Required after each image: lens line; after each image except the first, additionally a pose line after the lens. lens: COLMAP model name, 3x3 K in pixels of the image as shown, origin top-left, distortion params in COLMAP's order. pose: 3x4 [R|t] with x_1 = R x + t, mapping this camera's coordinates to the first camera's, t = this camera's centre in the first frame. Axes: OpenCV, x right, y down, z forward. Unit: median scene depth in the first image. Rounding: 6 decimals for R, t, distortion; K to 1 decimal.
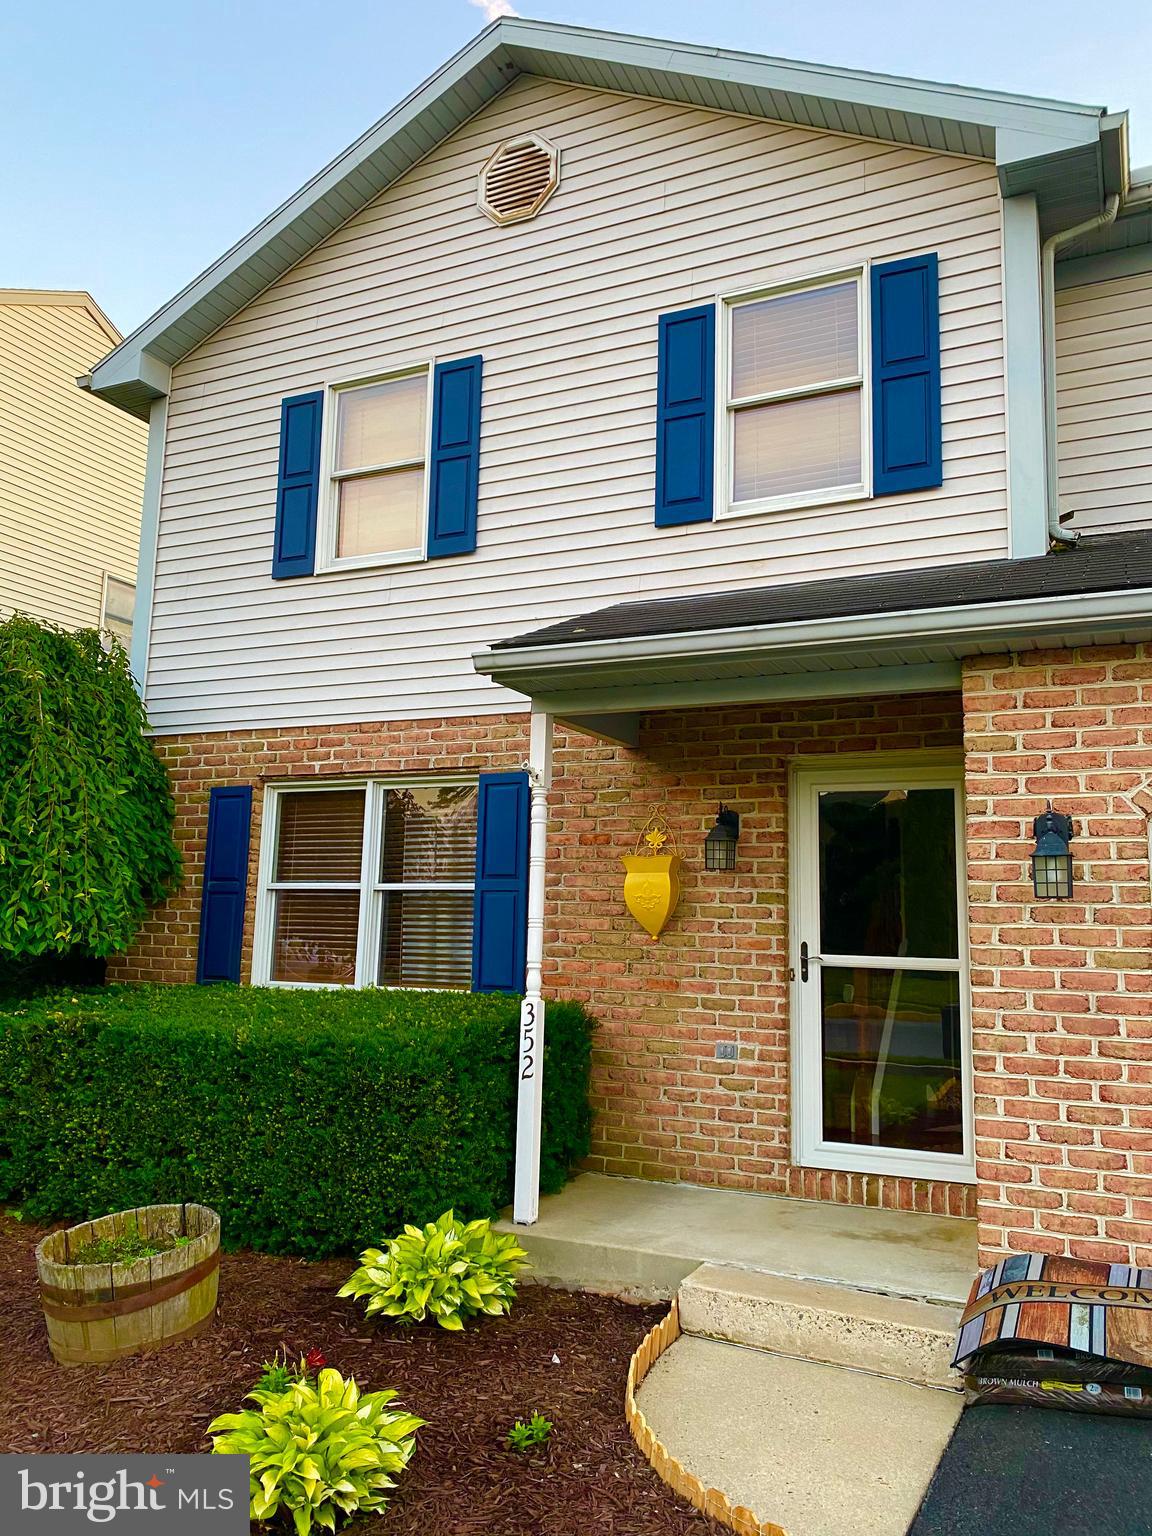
lens RADIAL K [[1163.5, 0, 576.8], [0, 1163.5, 753.3], [0, 0, 1]] dist [0.138090, -0.289795]
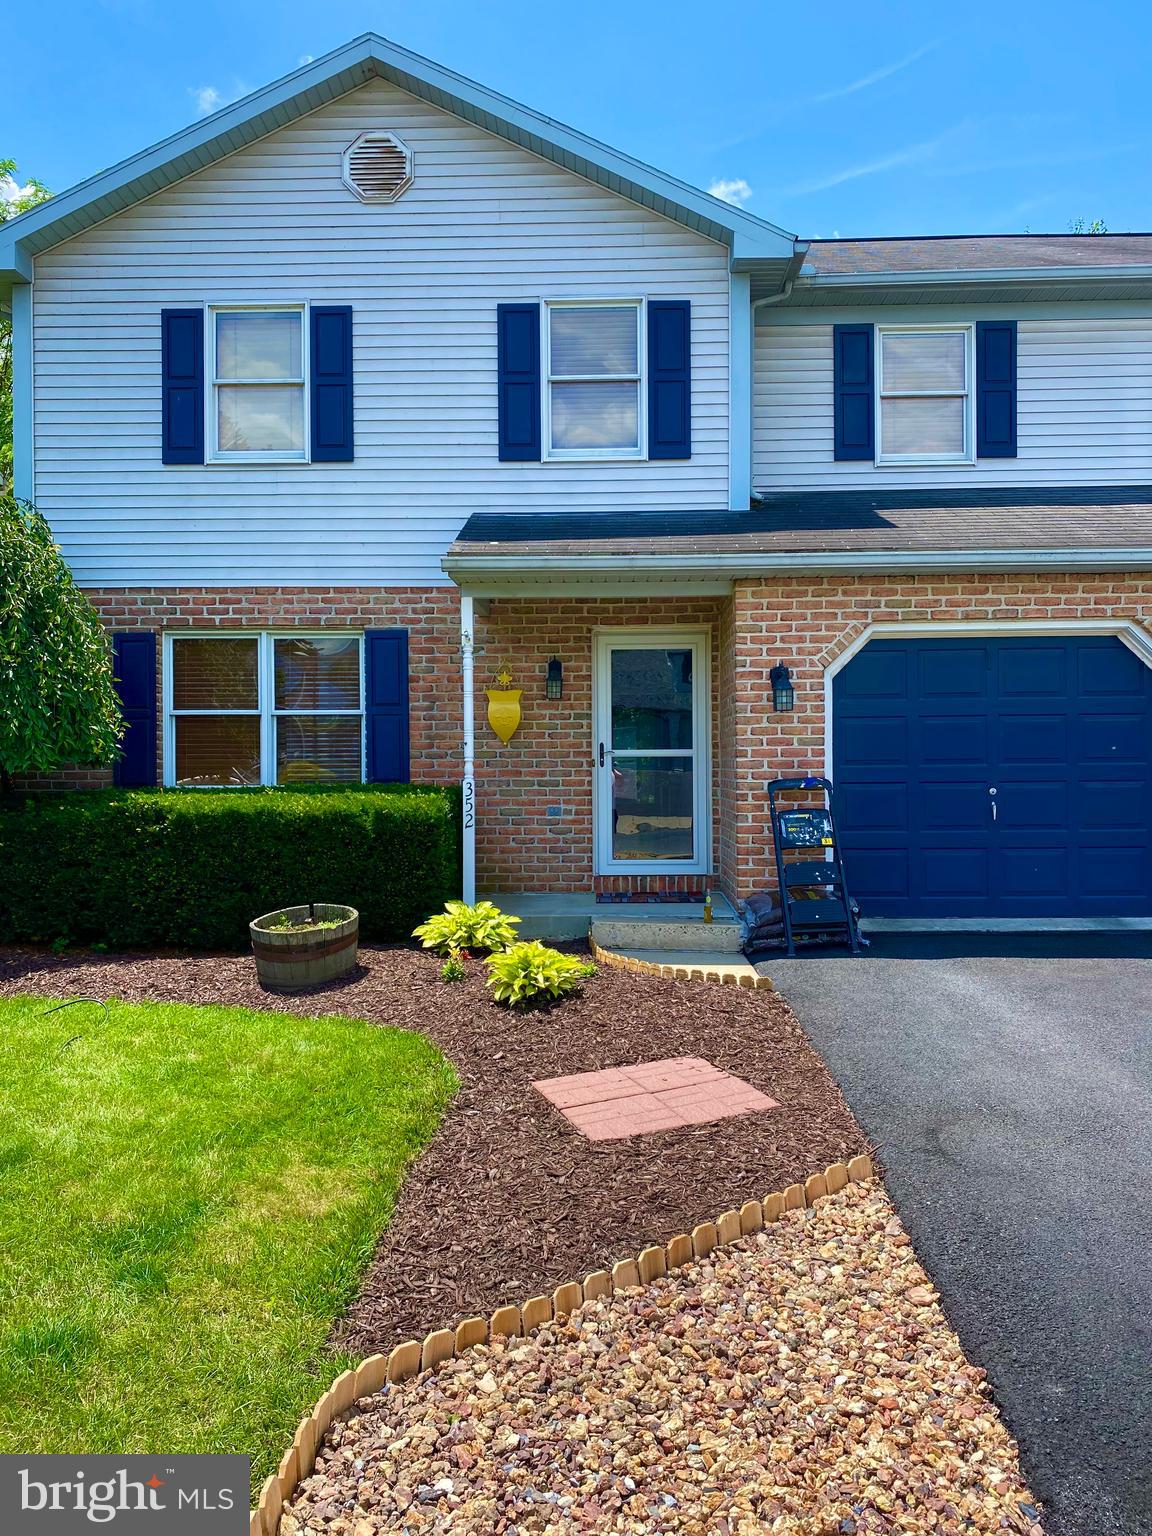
lens RADIAL K [[1163.5, 0, 576.8], [0, 1163.5, 753.3], [0, 0, 1]] dist [0.138090, -0.289795]
pose [[0.912170, -0.025274, 0.409032, -0.474570], [-0.034238, 0.989907, 0.137520, -0.041694], [-0.408380, -0.139446, 0.902098, -0.415071]]
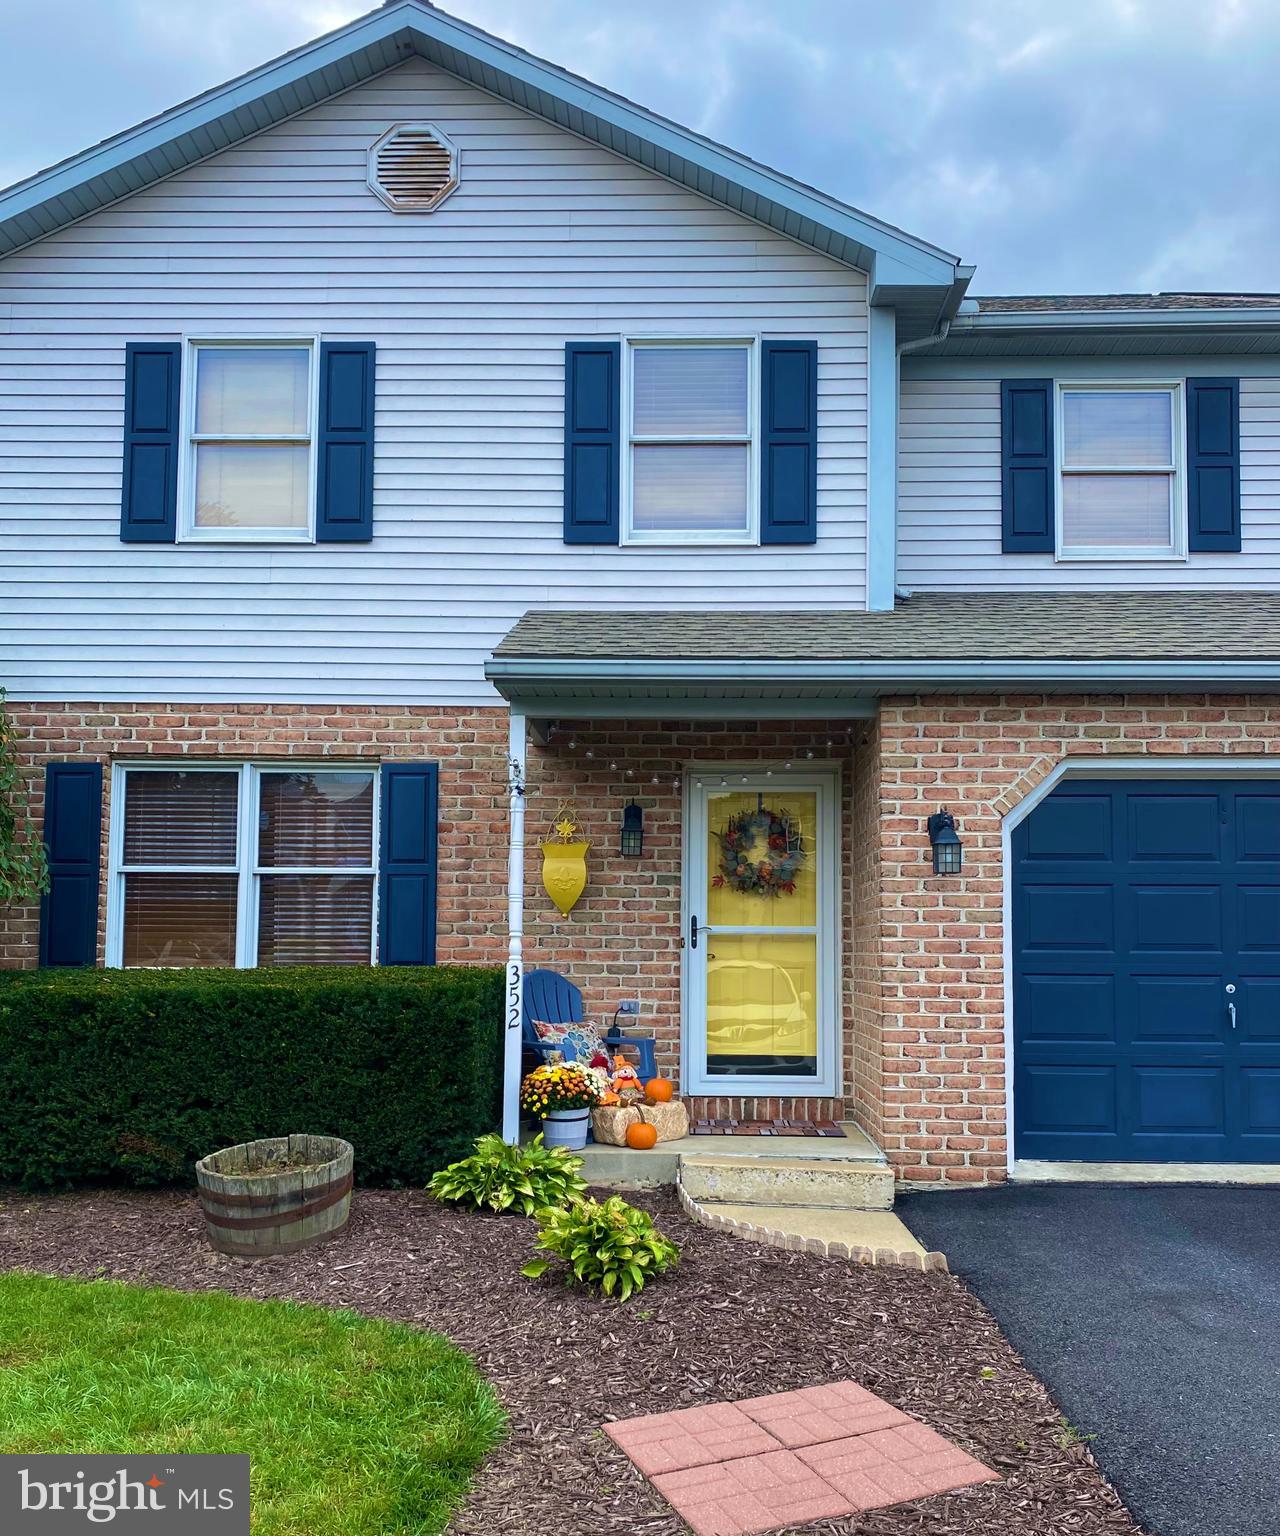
lens RADIAL K [[1390.5, 0, 644.2], [0, 1390.5, 851.4], [0, 0, 1]] dist [0.151691, -0.323535]
pose [[0.912431, 0.014290, 0.408982, -0.422429], [-0.048488, 0.996125, 0.073372, -0.006979], [-0.406349, -0.086777, 0.909588, -0.262007]]
